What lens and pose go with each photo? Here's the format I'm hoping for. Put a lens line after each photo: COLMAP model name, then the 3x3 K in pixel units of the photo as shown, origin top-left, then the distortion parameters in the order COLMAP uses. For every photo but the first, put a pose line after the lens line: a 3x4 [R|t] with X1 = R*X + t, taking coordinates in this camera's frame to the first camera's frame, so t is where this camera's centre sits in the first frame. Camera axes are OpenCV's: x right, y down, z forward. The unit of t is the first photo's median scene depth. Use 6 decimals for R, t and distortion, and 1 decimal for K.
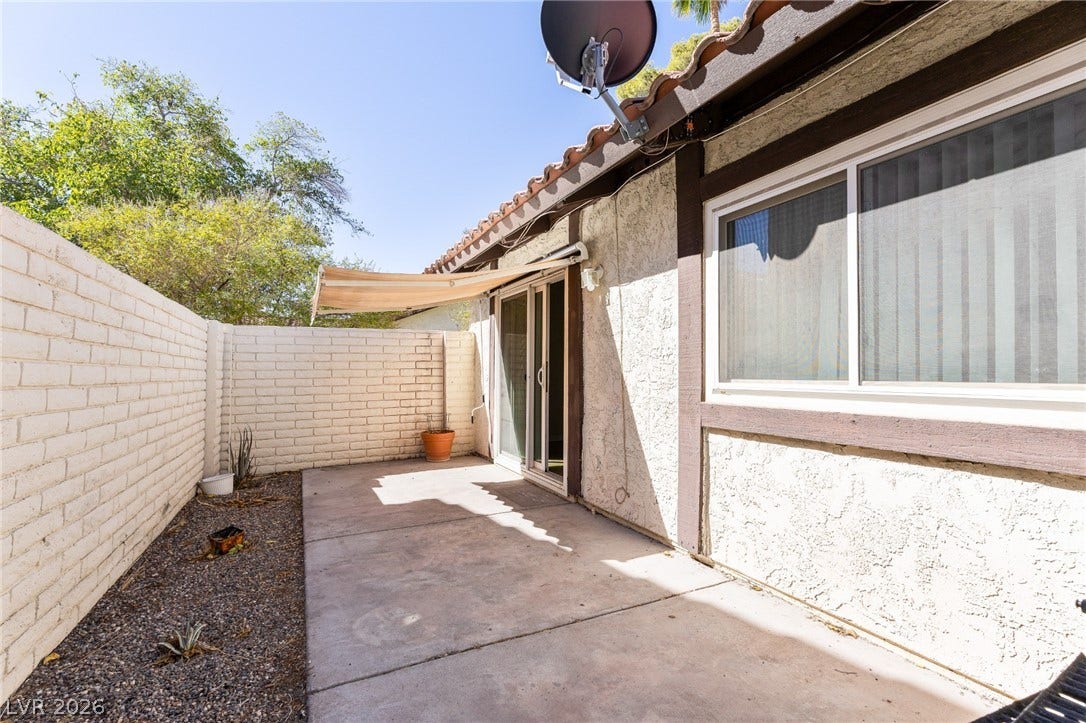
lens RADIAL K [[495.5, 0, 541.2], [0, 495.5, 357.3], [0, 0, 1]] dist [0.004693, 0.000179]
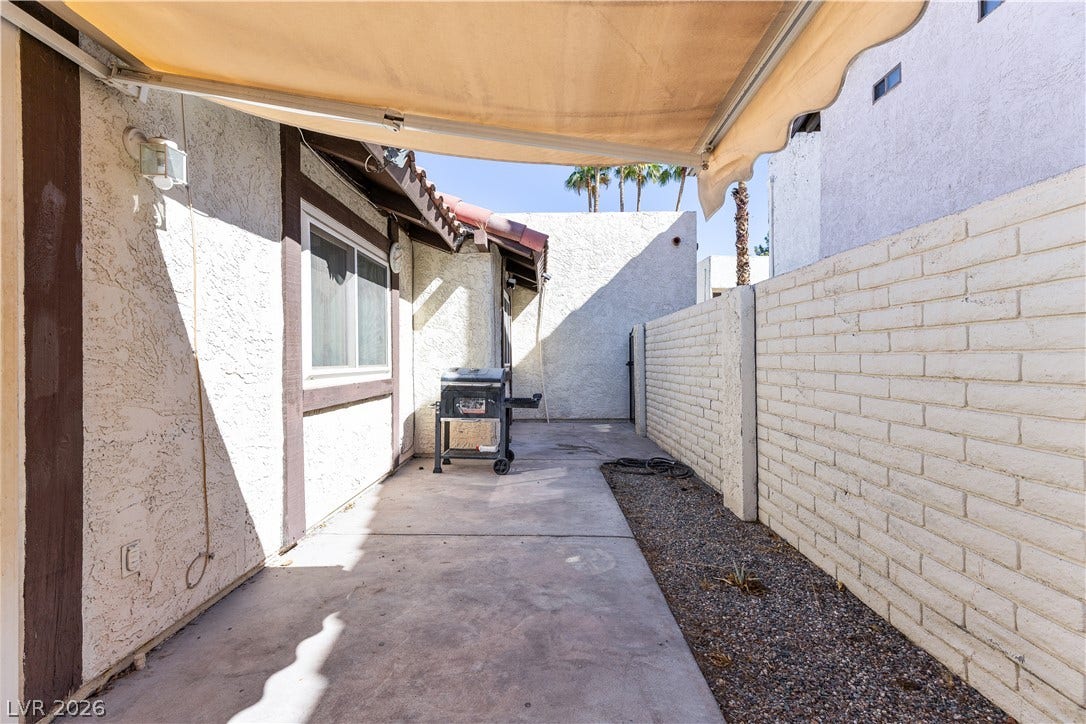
lens RADIAL K [[495.5, 0, 542.3], [0, 495.5, 364.0], [0, 0, 1]] dist [0.004693, 0.000179]
pose [[-0.895124, -0.006831, 0.445765, -0.544750], [-0.017094, 0.999673, -0.019008, 0.045245], [-0.445490, -0.024635, -0.894948, 1.573225]]
